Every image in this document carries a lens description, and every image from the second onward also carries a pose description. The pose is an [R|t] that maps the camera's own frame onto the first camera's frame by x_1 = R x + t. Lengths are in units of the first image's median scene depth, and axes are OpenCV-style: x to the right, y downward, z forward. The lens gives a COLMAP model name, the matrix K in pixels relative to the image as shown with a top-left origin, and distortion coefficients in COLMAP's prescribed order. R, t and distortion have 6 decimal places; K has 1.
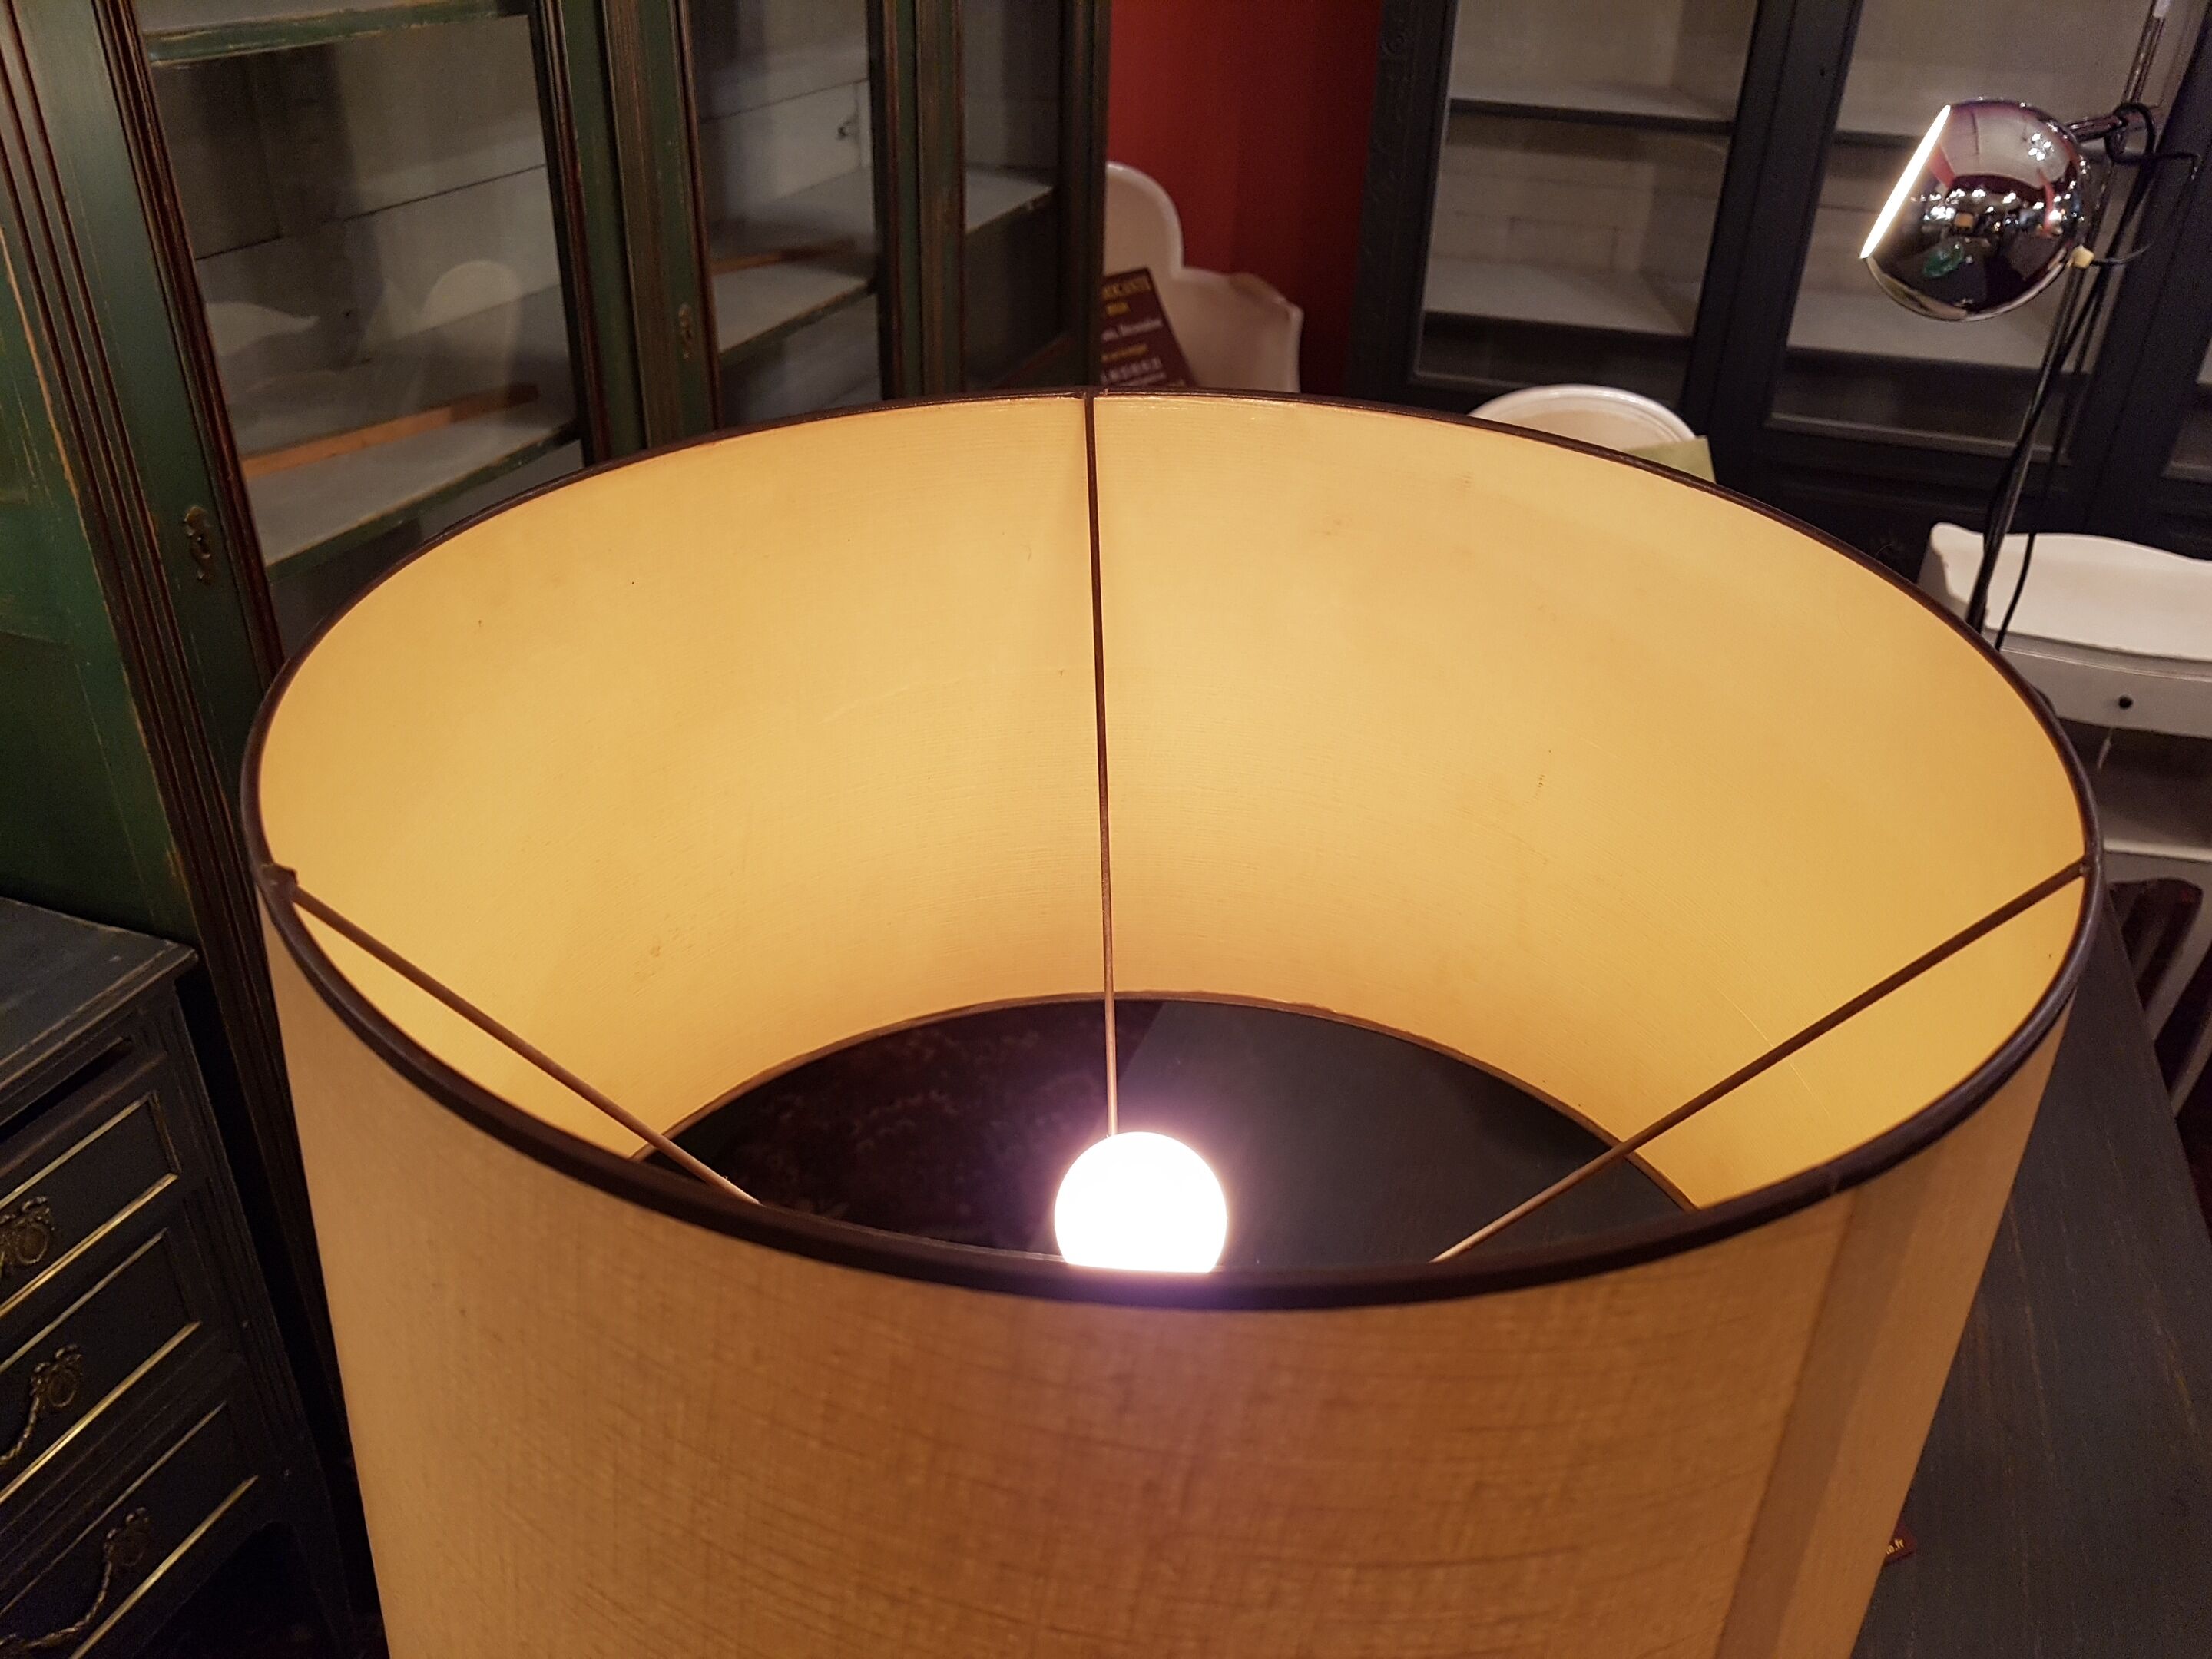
lens RADIAL K [[1770.8, 0, 1087.0], [0, 1770.8, 825.5], [0, 0, 1]] dist [-0.006562, -0.008977]
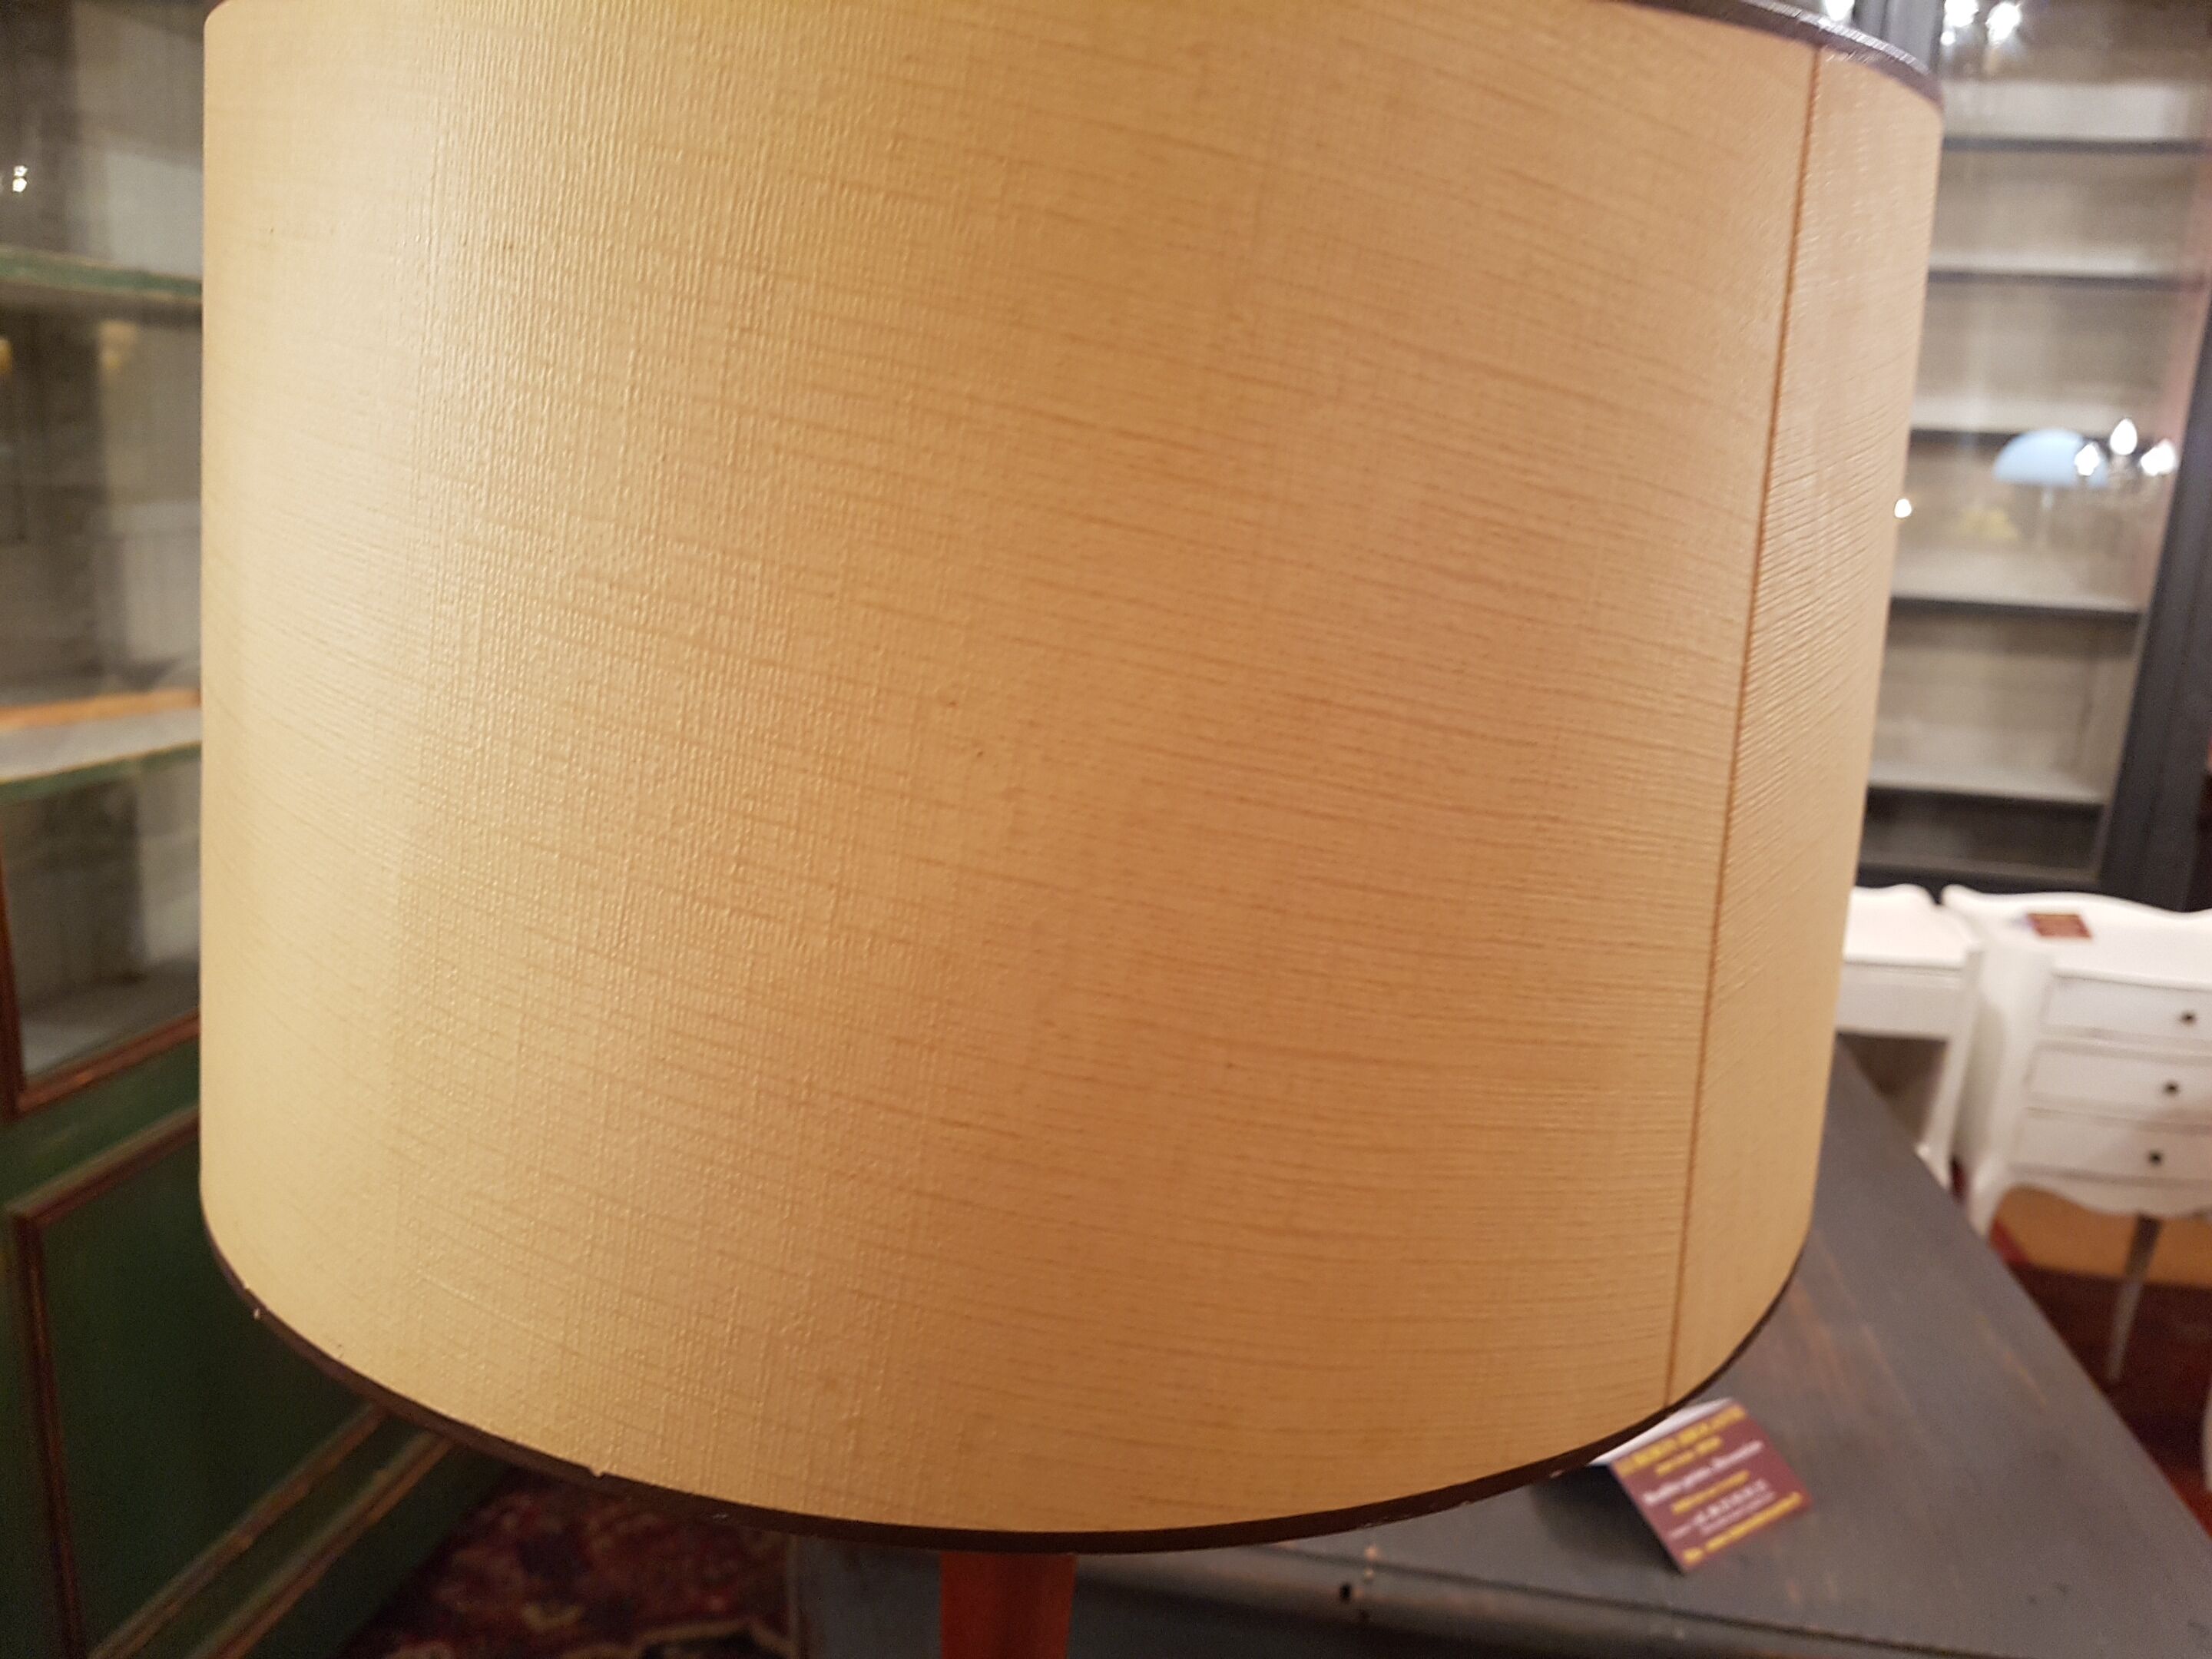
lens RADIAL K [[1775.2, 0, 1106.0], [0, 1775.2, 829.5], [0, 0, 1]] dist [-0.013860, 0.000645]
pose [[0.985671, -0.009201, 0.168428, -0.033608], [0.058314, 0.955531, -0.289068, 0.165009], [-0.158278, 0.294747, 0.942376, 0.027591]]
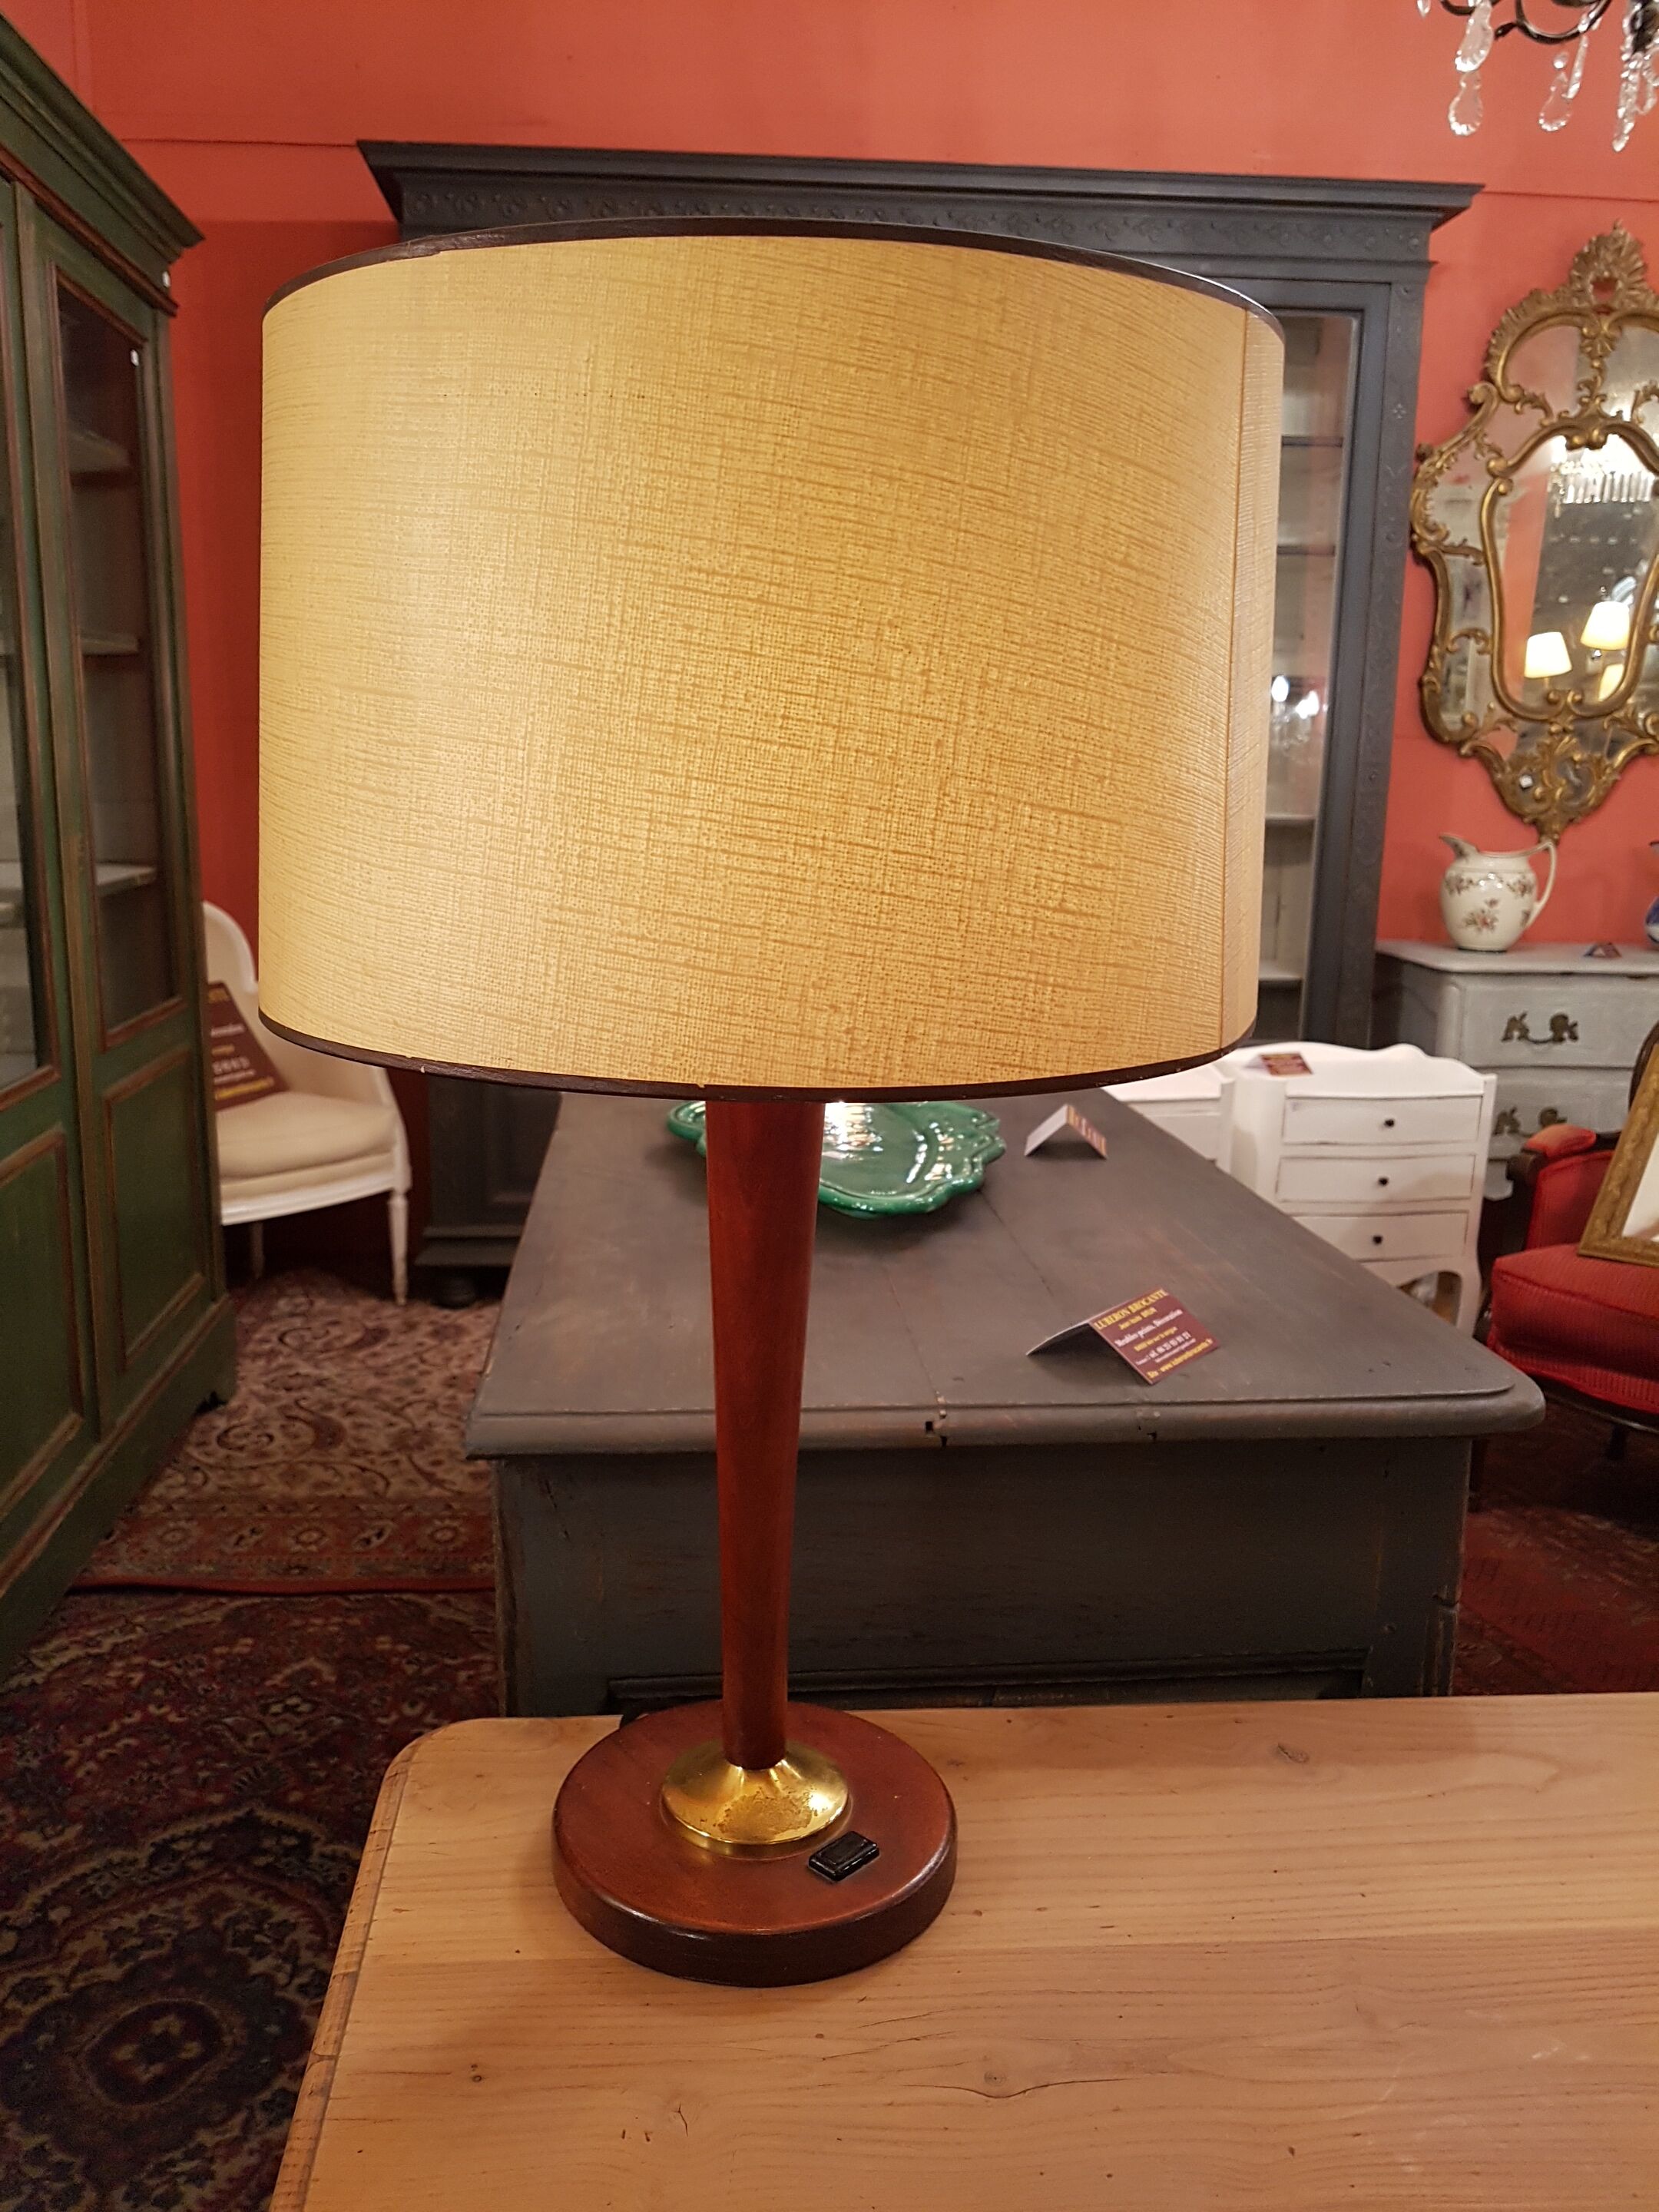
lens RADIAL K [[1733.1, 0, 837.3], [0, 1733.1, 1046.3], [0, 0, 1]] dist [-0.009837, 0.001142]
pose [[0.903968, -0.084139, 0.419240, -0.176268], [0.222633, 0.929686, -0.293458, 0.272999], [-0.365071, 0.358614, 0.859139, -0.063462]]
